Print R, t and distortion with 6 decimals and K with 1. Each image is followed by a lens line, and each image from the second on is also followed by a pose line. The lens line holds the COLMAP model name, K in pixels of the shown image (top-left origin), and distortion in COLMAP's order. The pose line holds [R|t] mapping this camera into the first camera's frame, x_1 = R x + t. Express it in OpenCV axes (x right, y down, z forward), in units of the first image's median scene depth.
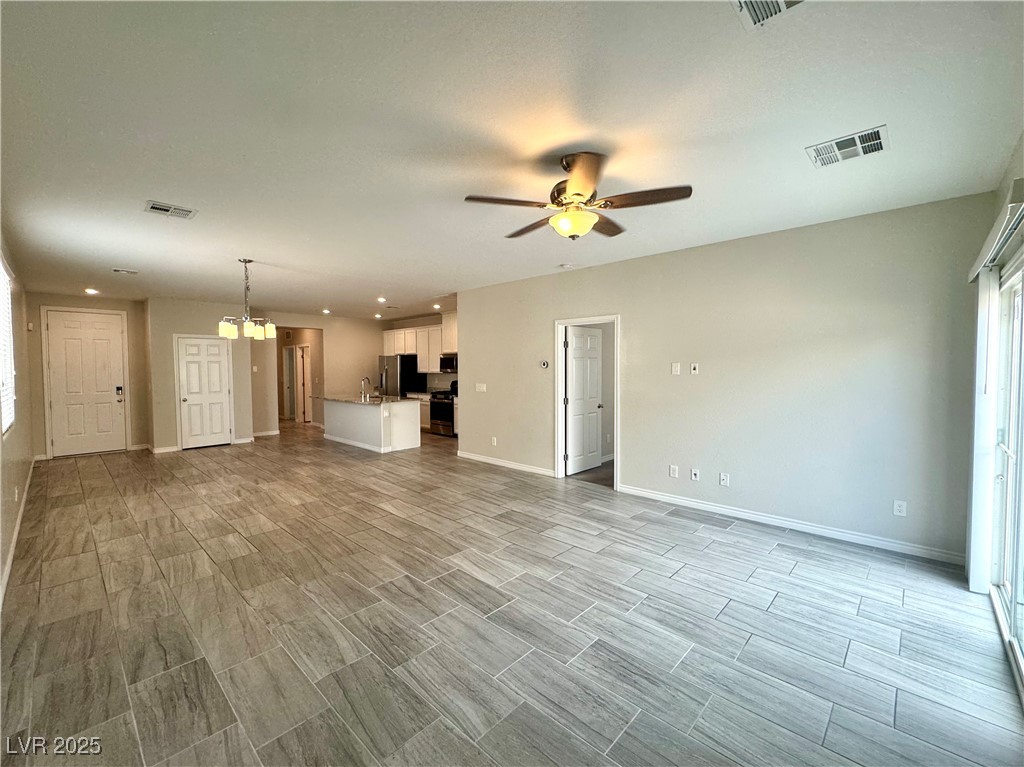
lens RADIAL K [[431.9, 0, 513.7], [0, 431.9, 387.5], [0, 0, 1]] dist [-0.001794, 0.000525]
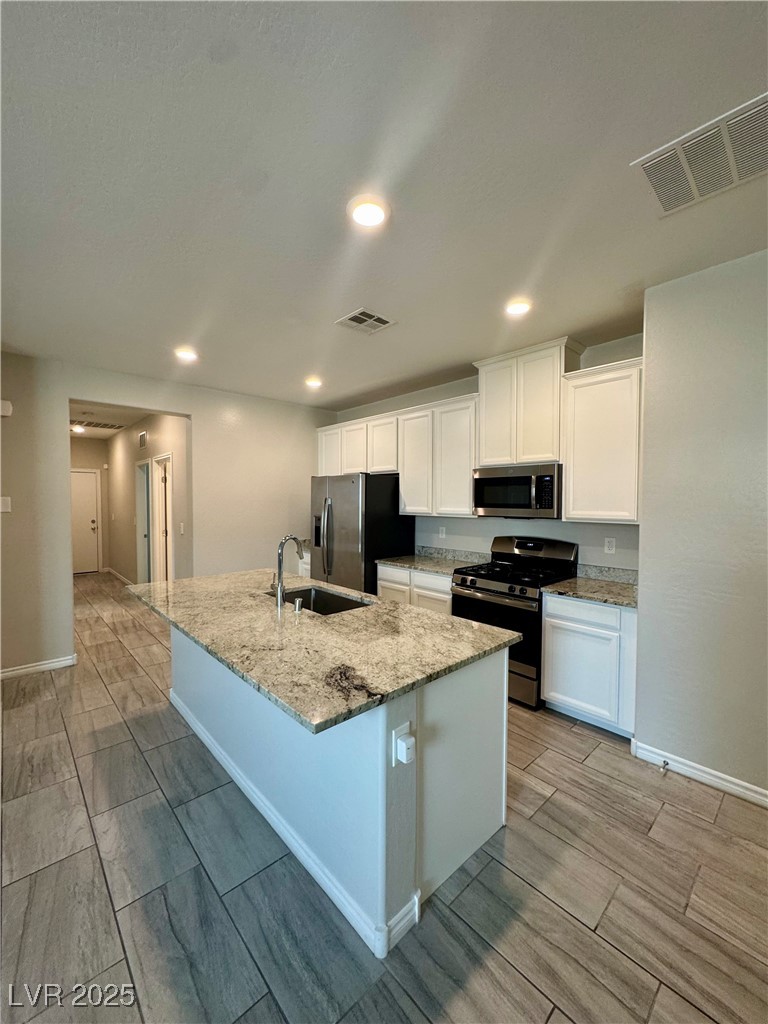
lens RADIAL K [[410.9, 0, 385.8], [0, 410.9, 511.3], [0, 0, 1]] dist [-0.003879, 0.000331]
pose [[0.997633, 0.009851, -0.068050, -0.459874], [-0.011283, 0.999722, -0.020690, -0.063470], [0.067827, 0.021409, 0.997467, 1.287712]]
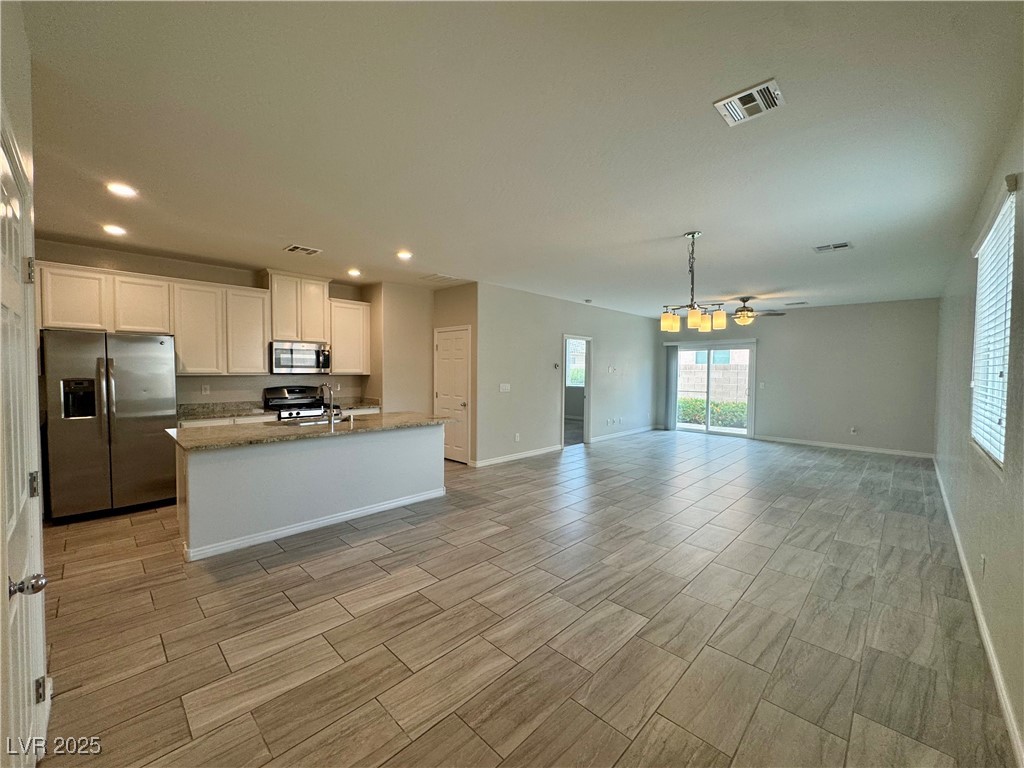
lens RADIAL K [[410.9, 0, 512.2], [0, 410.9, 382.3], [0, 0, 1]] dist [-0.003879, 0.000331]
pose [[0.014074, -0.026903, 0.999539, -1.459230], [0.040988, 0.998813, 0.026306, -0.051674], [-0.999061, 0.040599, 0.015160, 1.386203]]
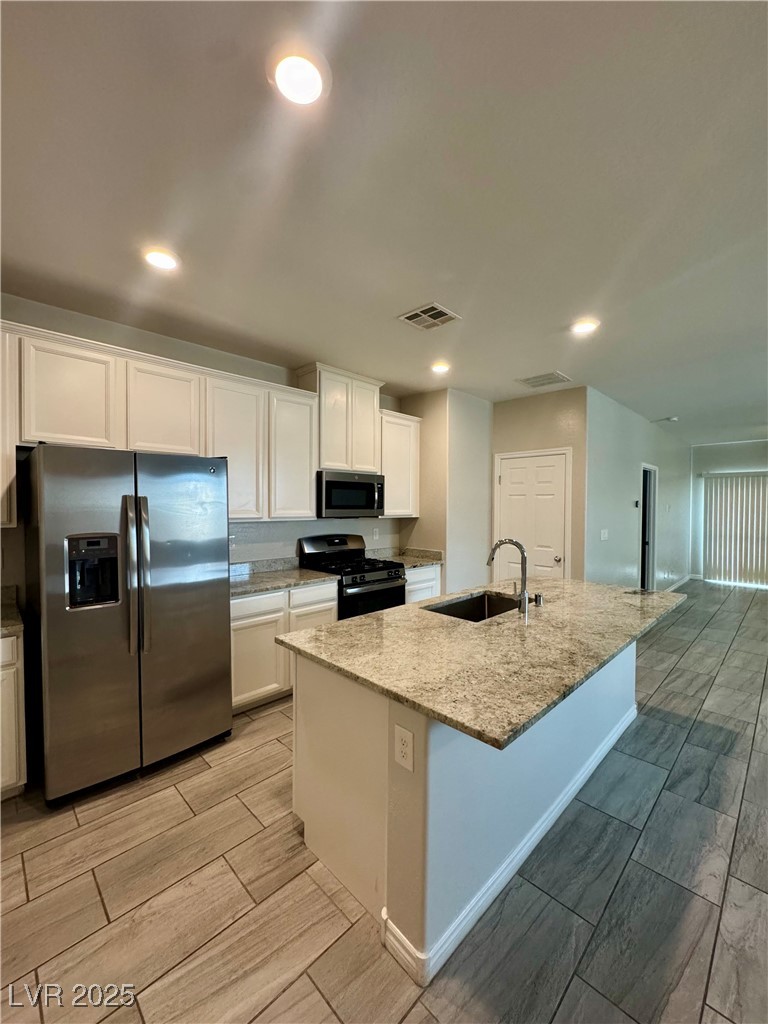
lens RADIAL K [[410.9, 0, 384.0], [0, 410.9, 511.6], [0, 0, 1]] dist [-0.003879, 0.000331]
pose [[0.033809, -0.012135, 0.999355, -1.098580], [0.044033, 0.998973, 0.010641, -0.087146], [-0.998458, 0.043645, 0.034308, 1.915160]]
